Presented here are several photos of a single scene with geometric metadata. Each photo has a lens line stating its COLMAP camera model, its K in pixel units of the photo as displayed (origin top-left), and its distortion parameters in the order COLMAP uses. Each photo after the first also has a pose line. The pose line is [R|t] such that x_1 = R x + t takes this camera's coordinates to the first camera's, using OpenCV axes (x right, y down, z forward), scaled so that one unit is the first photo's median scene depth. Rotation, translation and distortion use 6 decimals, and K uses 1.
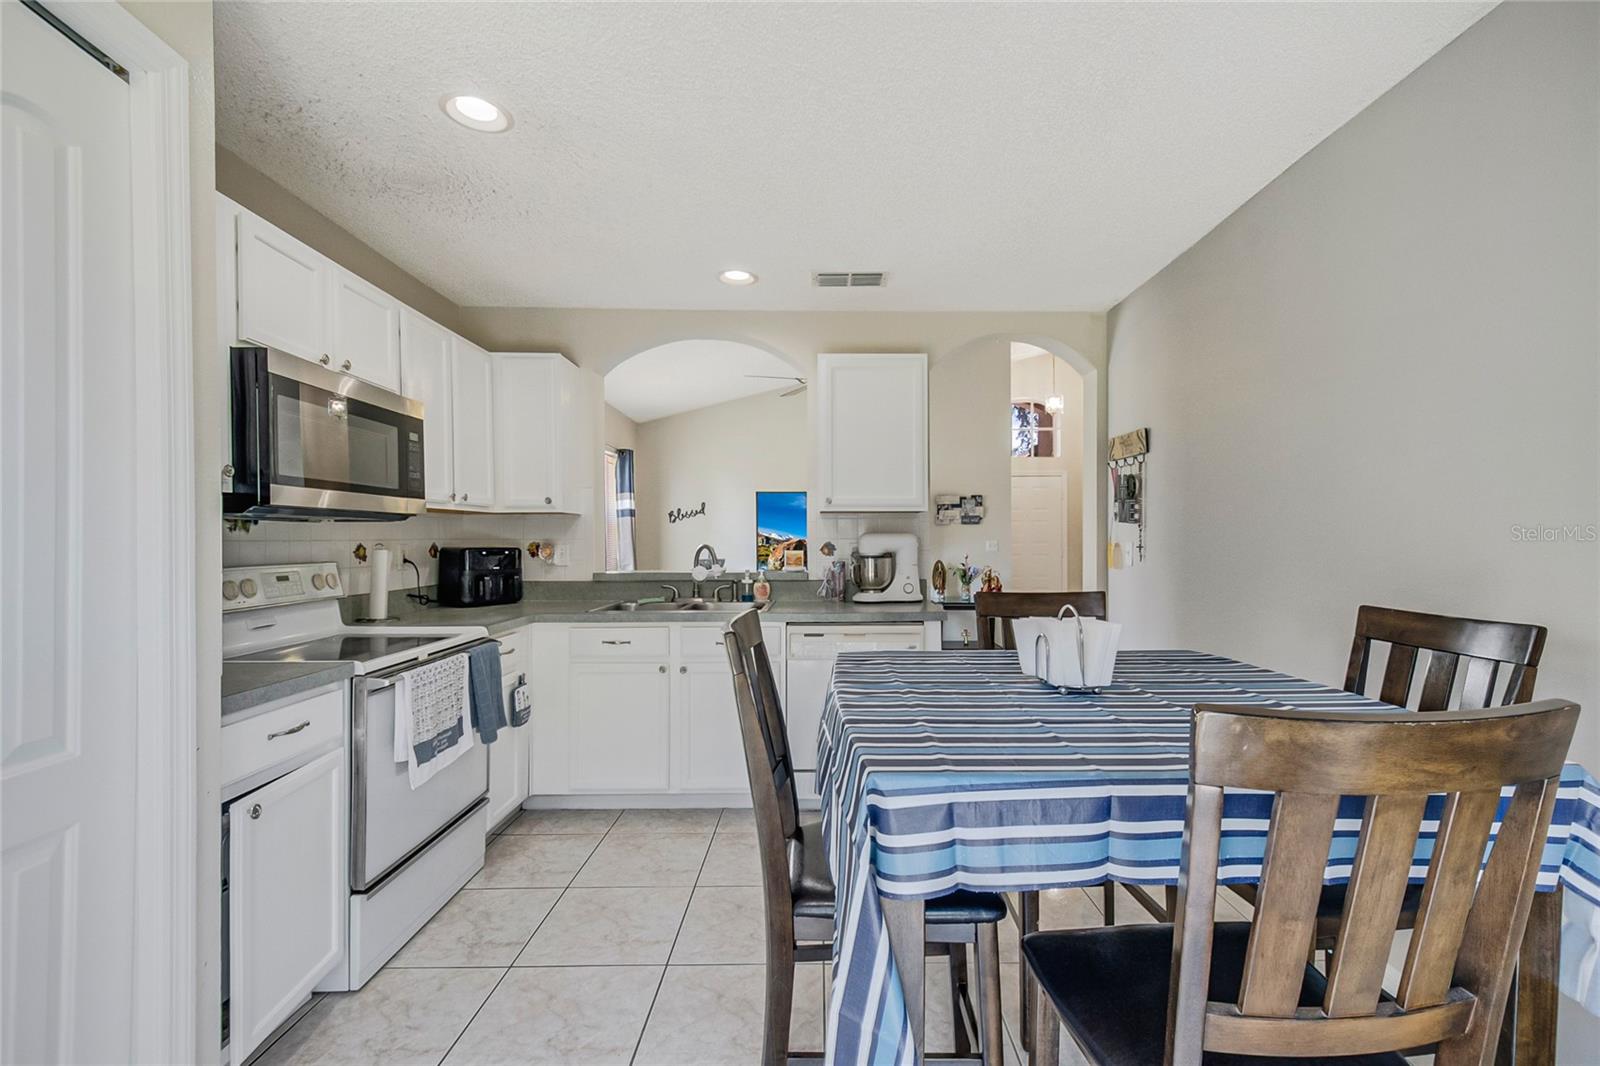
lens RADIAL K [[696.8, 0, 799.7], [0, 696.8, 566.9], [0, 0, 1]] dist [0.000668, -0.008588]
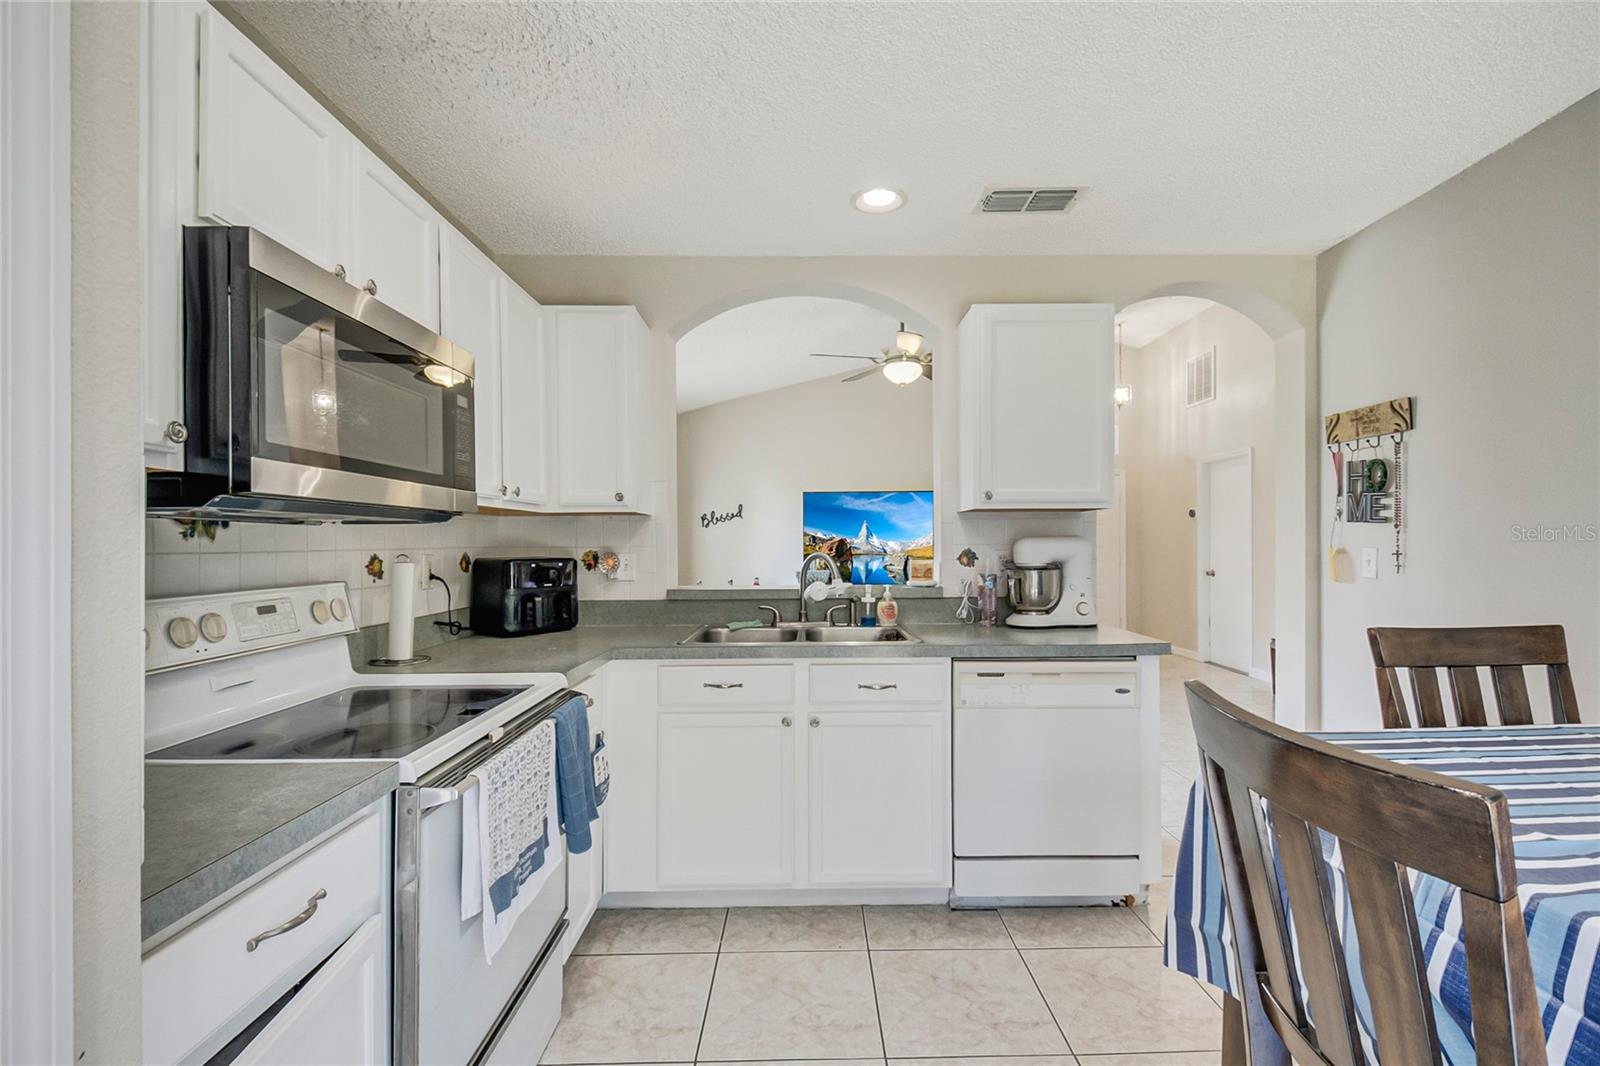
lens RADIAL K [[696.8, 0, 794.6], [0, 696.8, 566.7], [0, 0, 1]] dist [0.000668, -0.008588]
pose [[0.999879, -0.006158, 0.014304, -0.194969], [0.006280, 0.999944, -0.008519, -0.011740], [-0.014251, 0.008607, 0.999861, 0.254714]]
